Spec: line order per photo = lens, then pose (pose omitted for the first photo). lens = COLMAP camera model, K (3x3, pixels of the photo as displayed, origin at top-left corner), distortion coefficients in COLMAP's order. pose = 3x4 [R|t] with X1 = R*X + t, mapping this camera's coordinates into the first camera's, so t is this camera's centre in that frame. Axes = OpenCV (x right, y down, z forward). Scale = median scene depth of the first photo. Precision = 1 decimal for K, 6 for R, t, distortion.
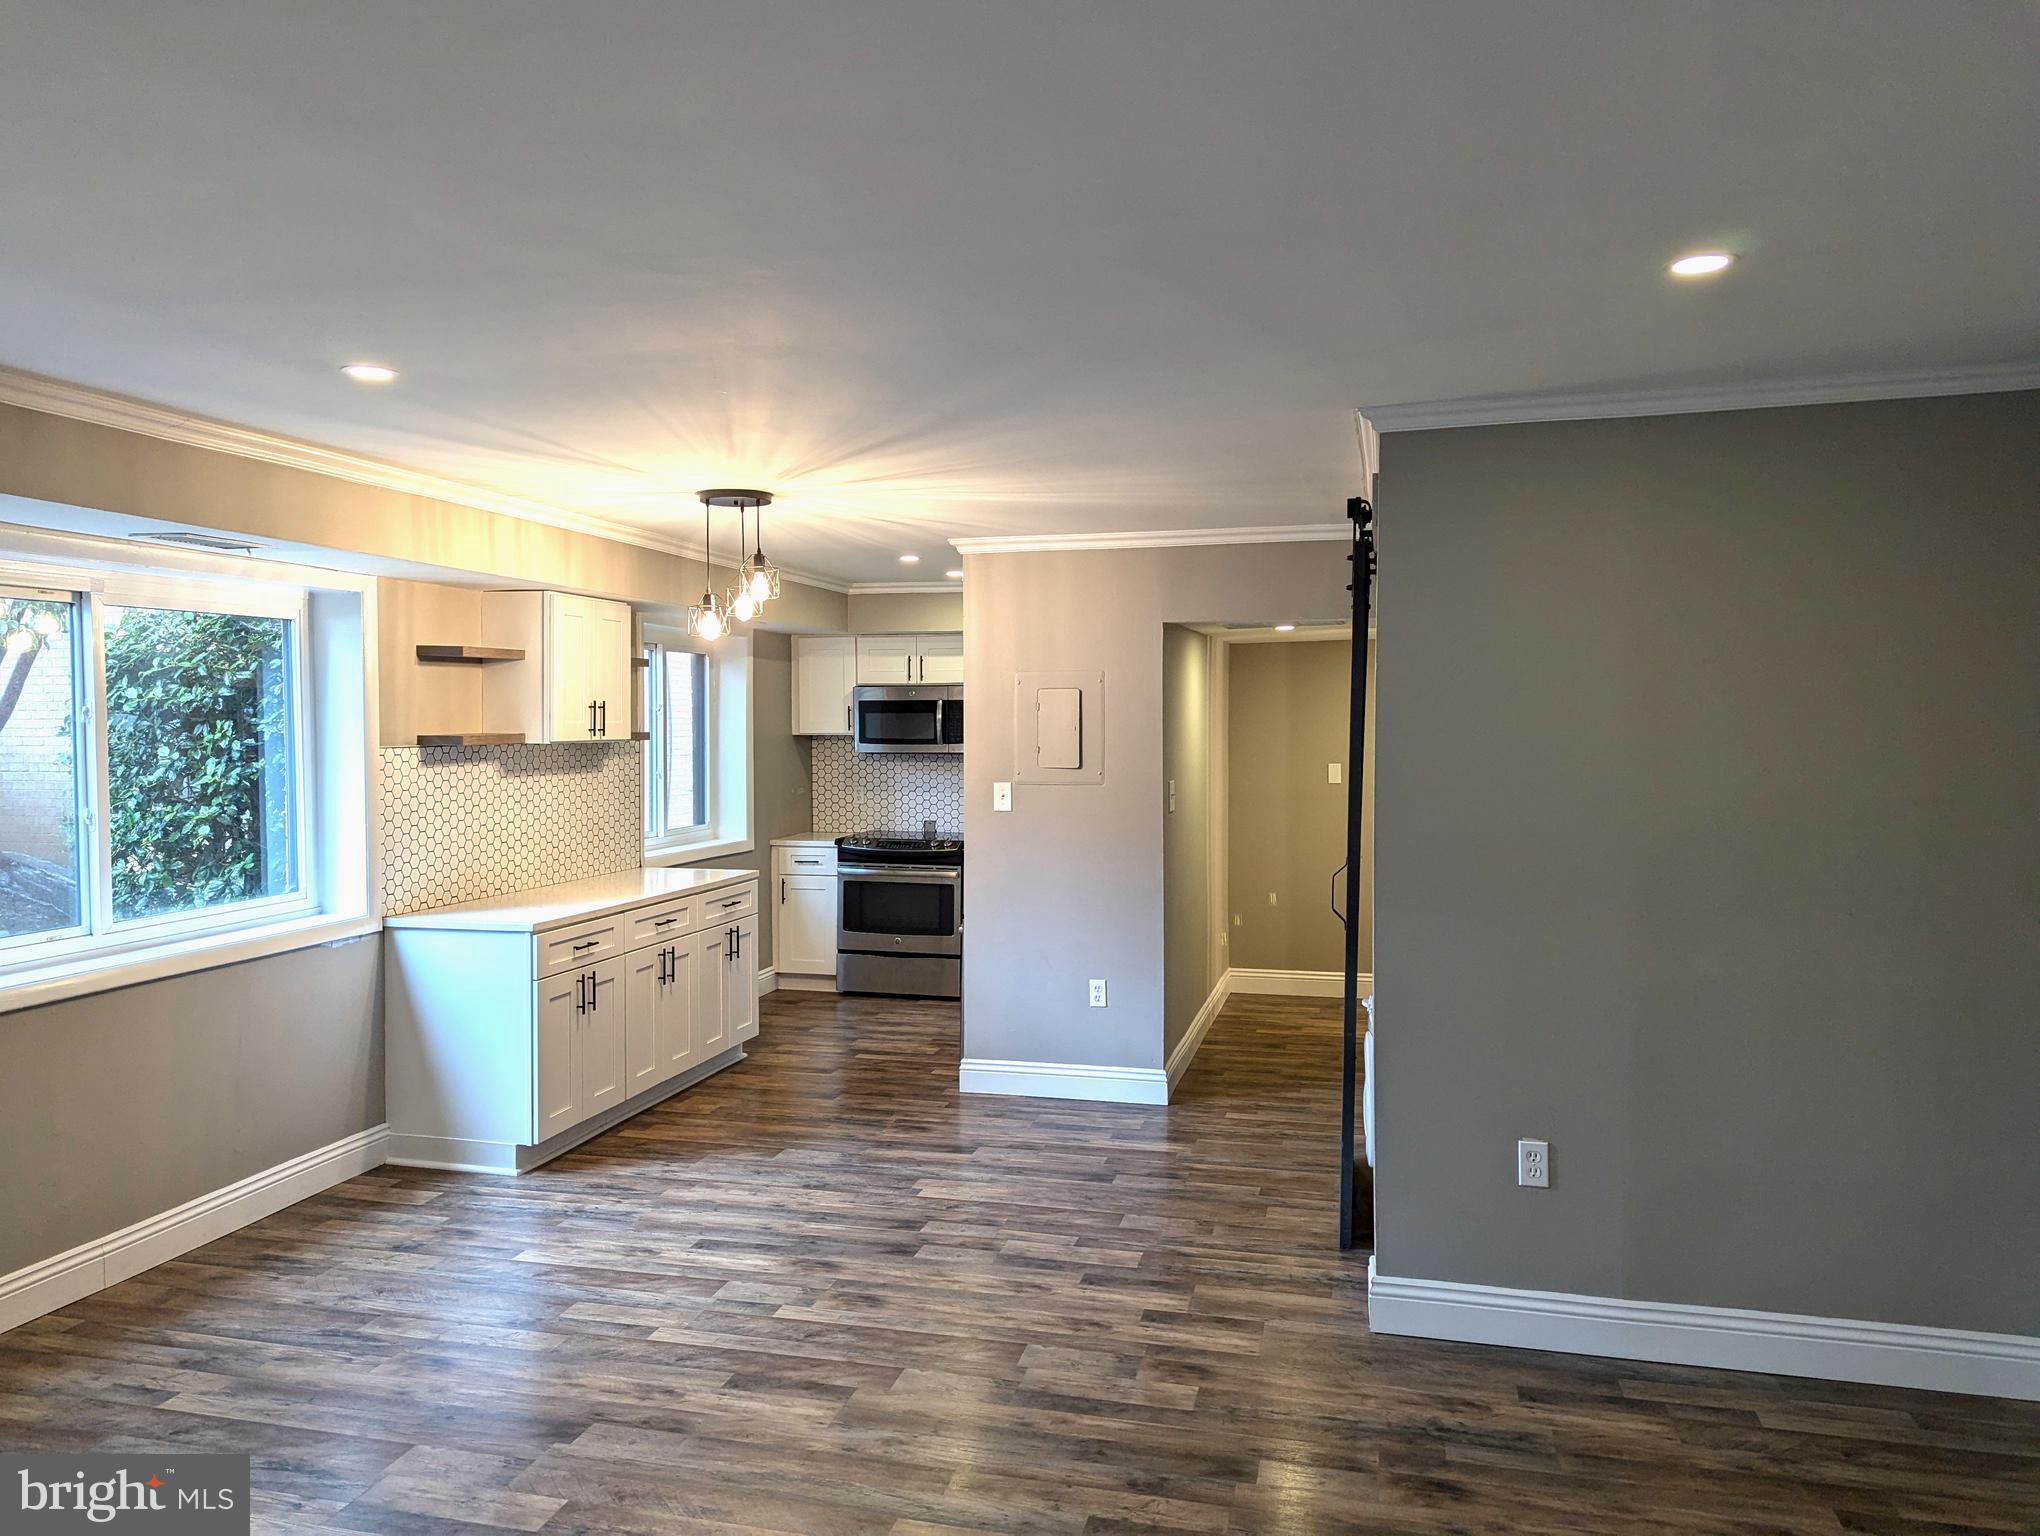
lens RADIAL K [[1430.6, 0, 996.3], [0, 1430.6, 759.2], [0, 0, 1]] dist [0.031467, -0.001377]
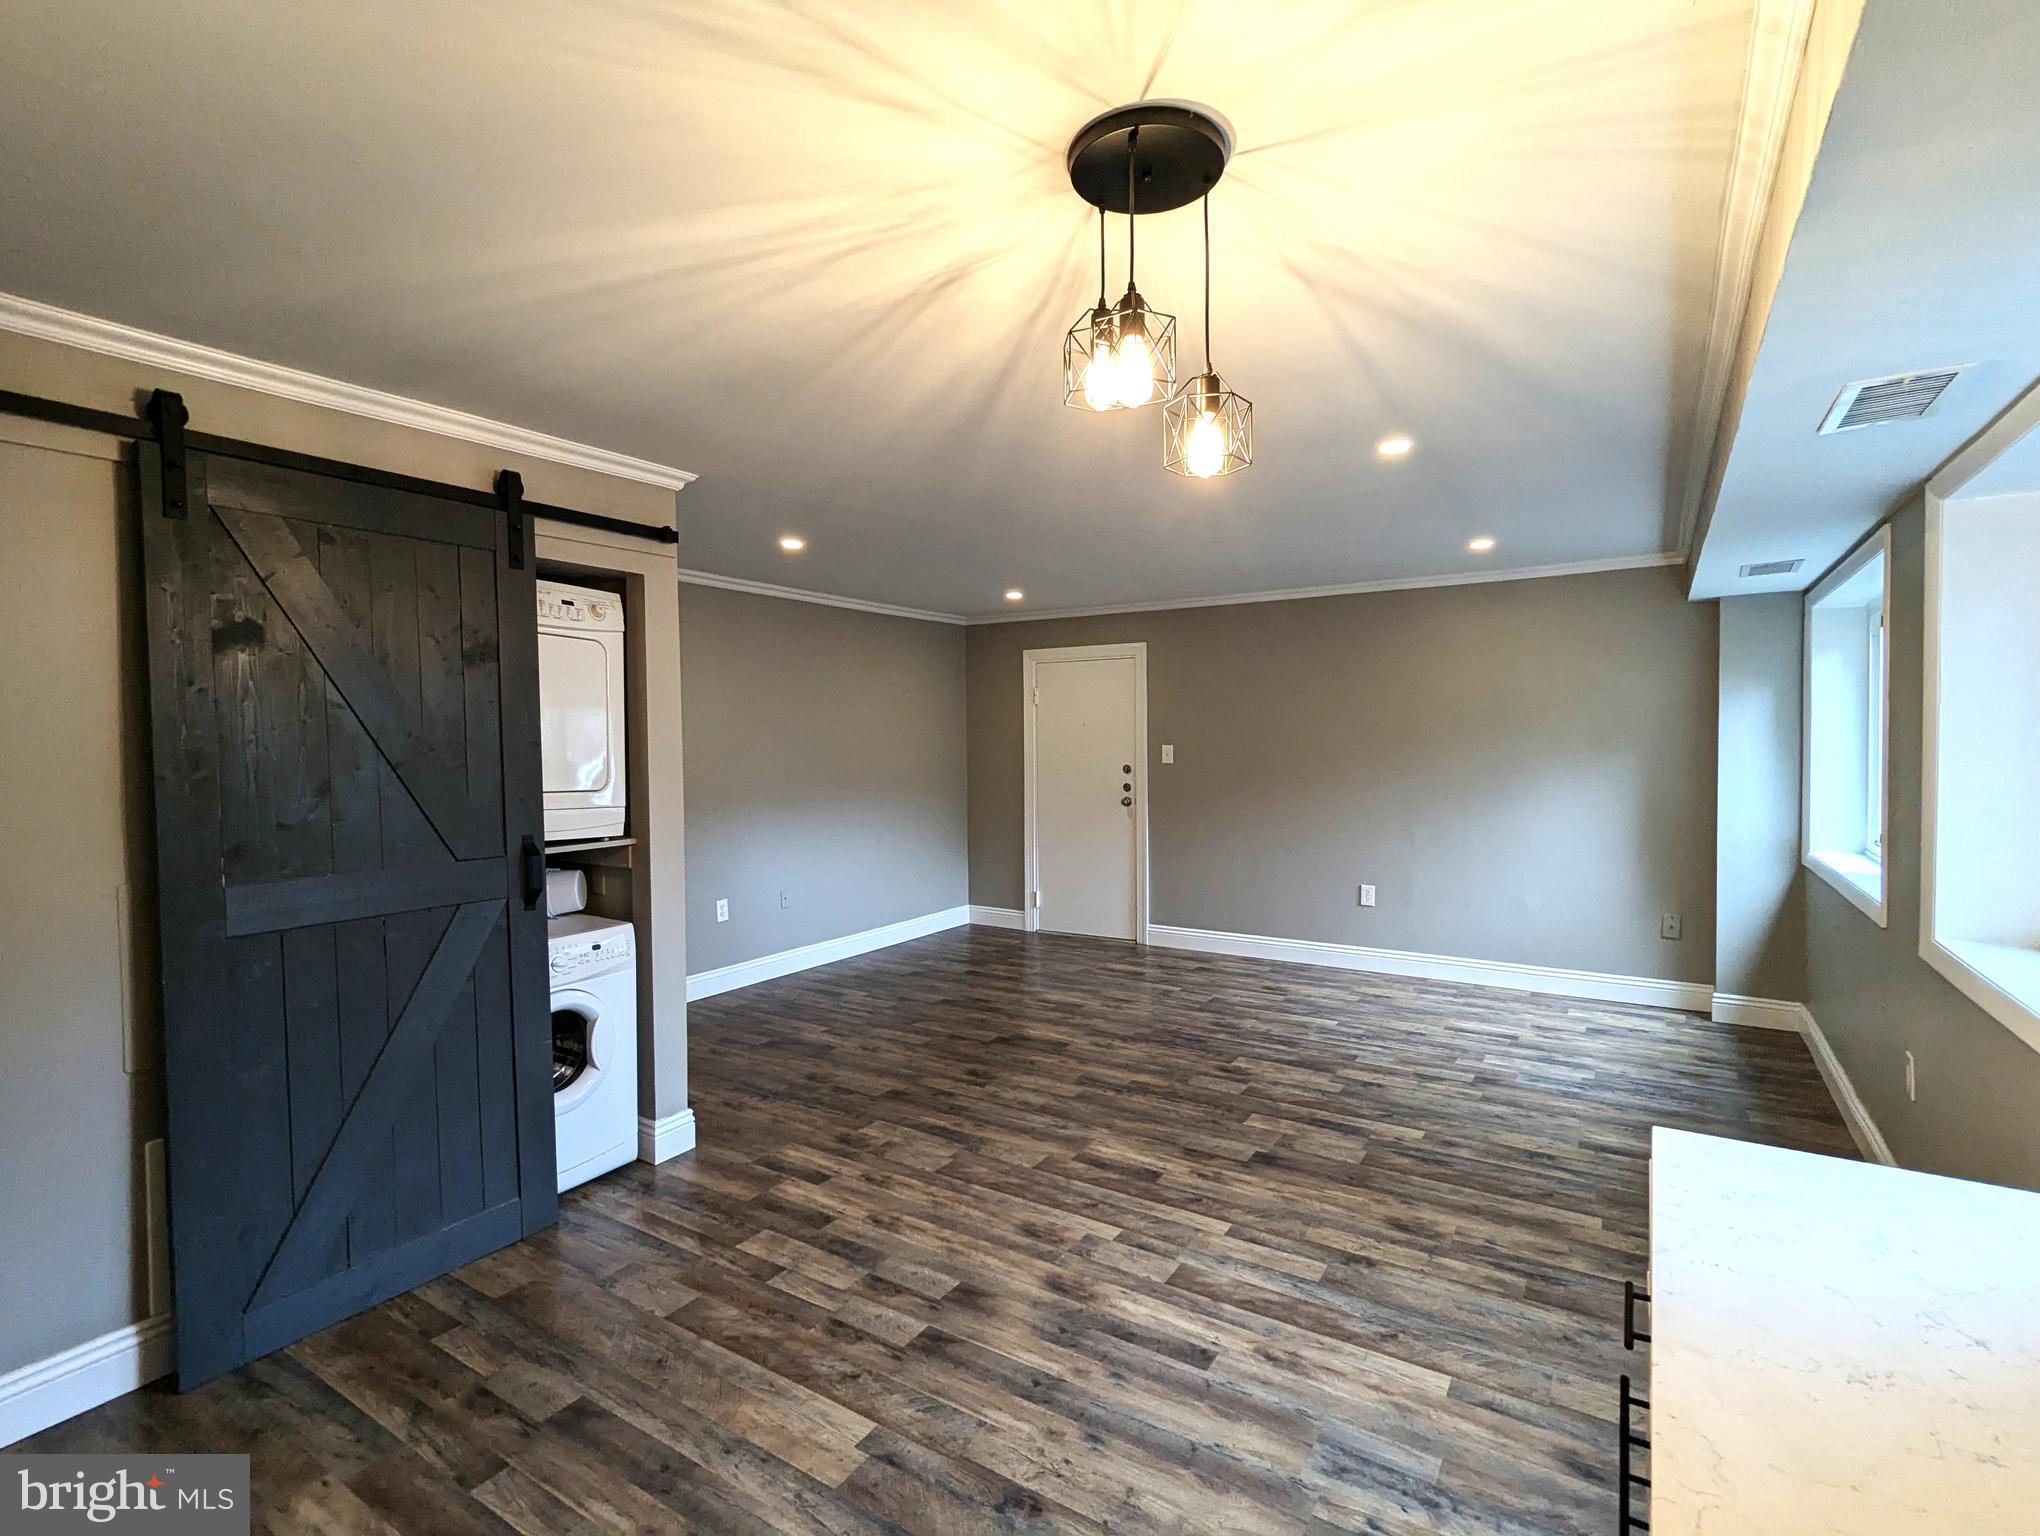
lens RADIAL K [[969.9, 0, 1018.8], [0, 969.9, 765.7], [0, 0, 1]] dist [-0.000696, 0.000880]
pose [[-0.953441, 0.003633, 0.301556, -0.240709], [0.020208, 0.998450, 0.051861, -0.006014], [-0.300900, 0.055540, -0.952037, 1.350496]]
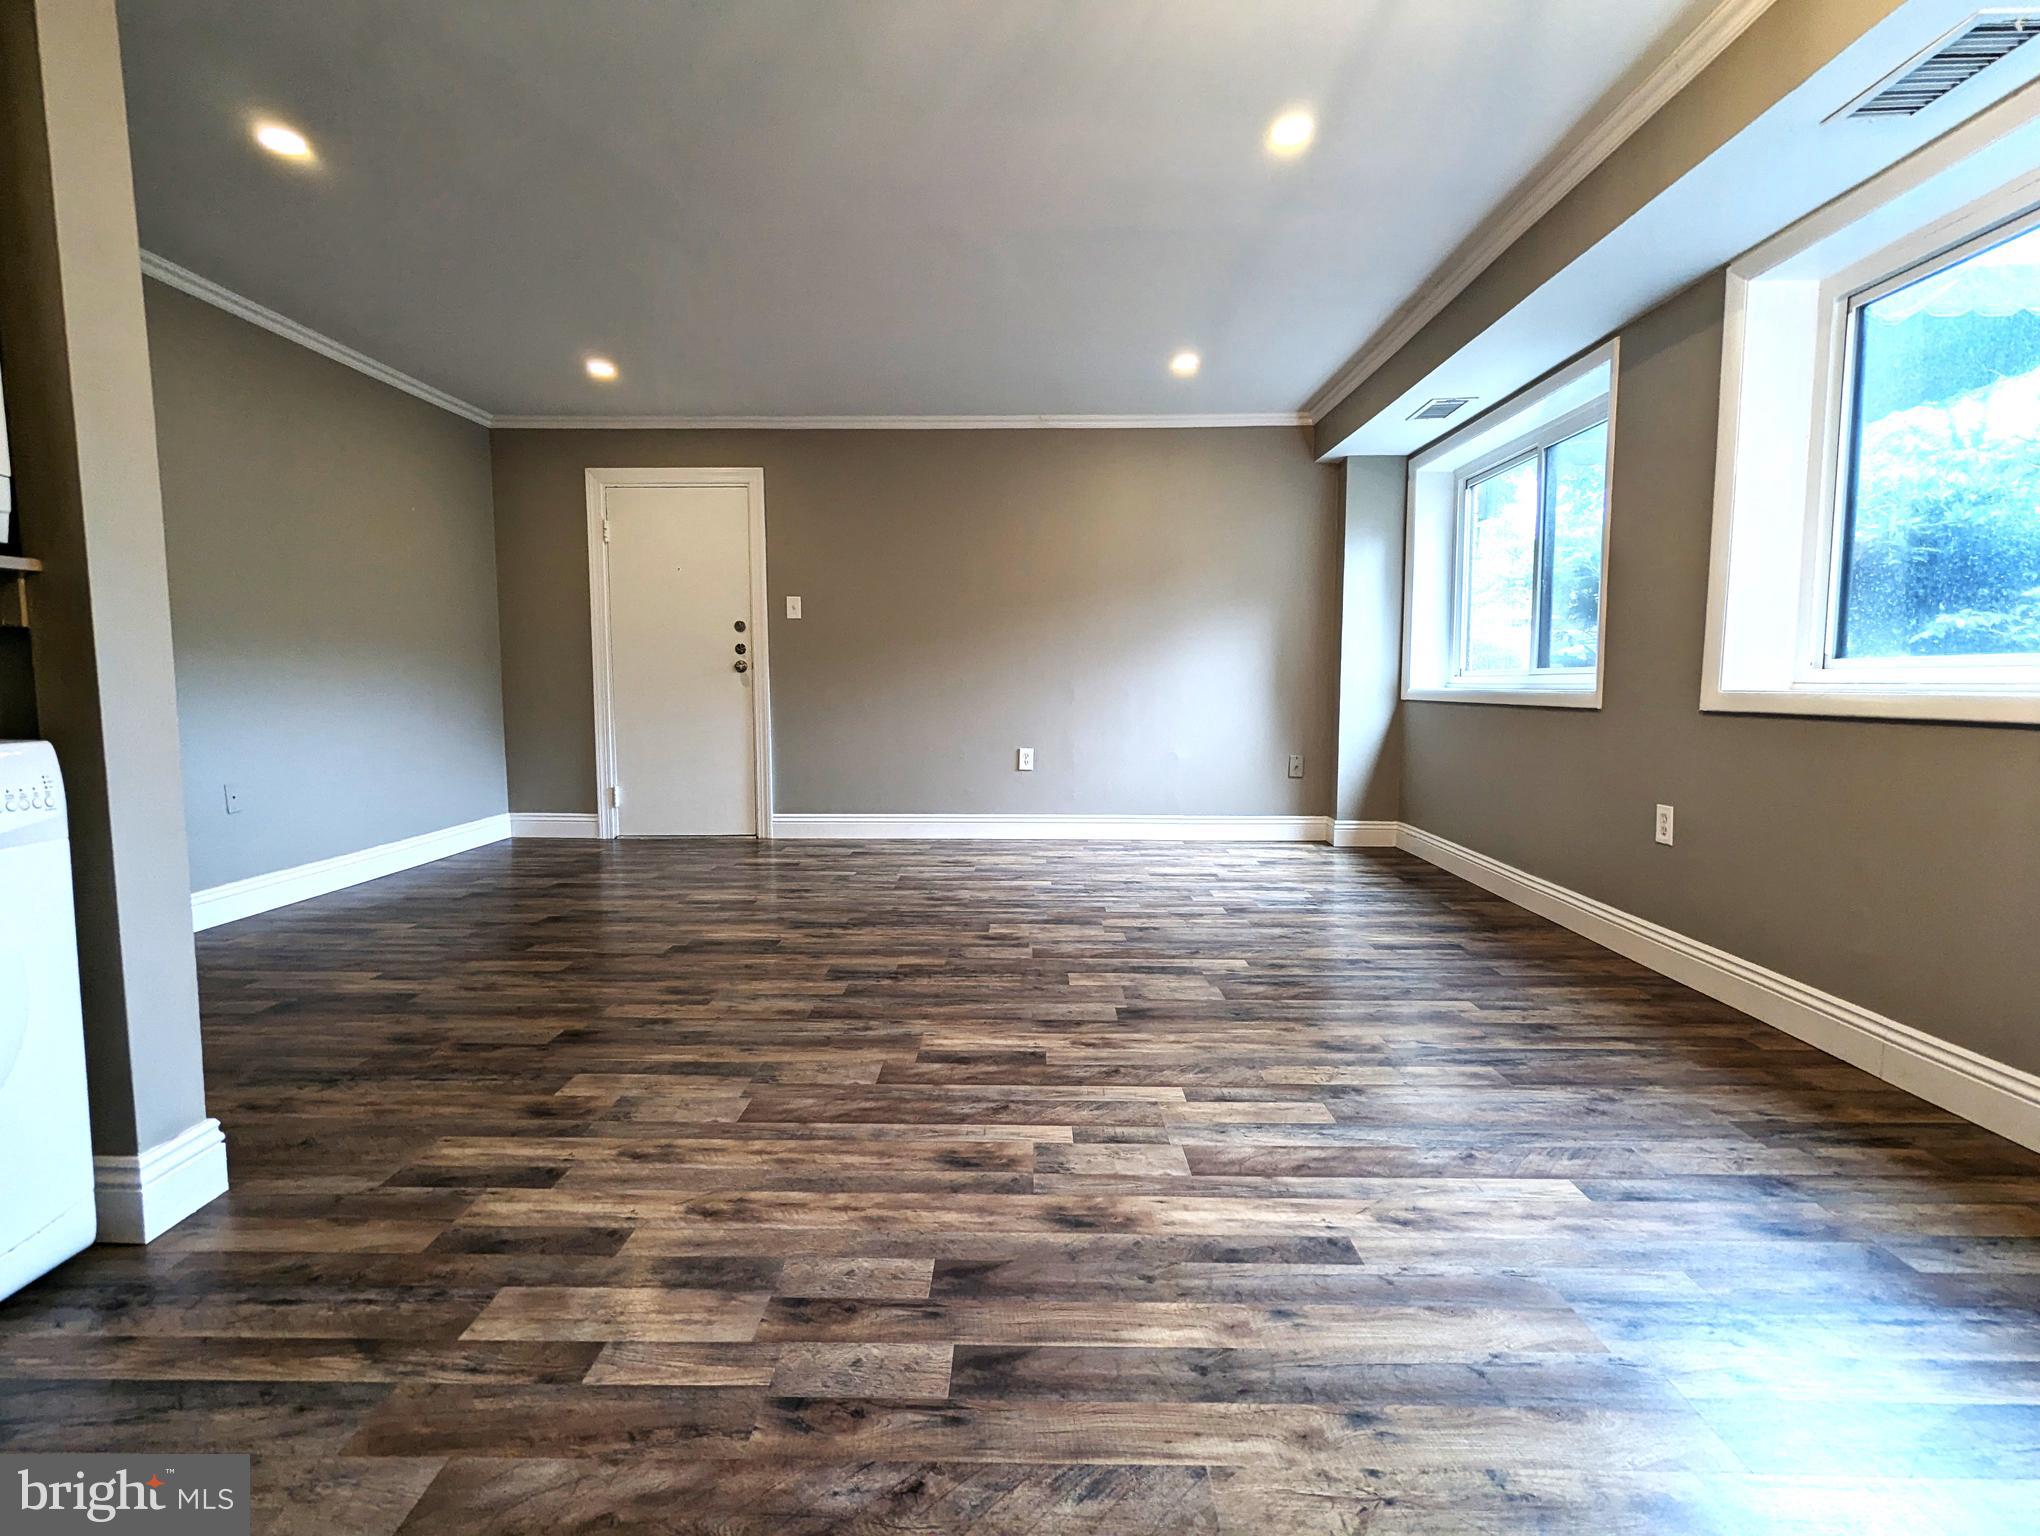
lens RADIAL K [[969.9, 0, 1018.8], [0, 969.9, 765.7], [0, 0, 1]] dist [-0.000696, 0.000880]
pose [[-0.969084, 0.025546, -0.245407, -0.002820], [-0.003173, 0.993253, 0.115924, 0.103627], [0.246712, 0.113119, -0.962464, 1.166581]]
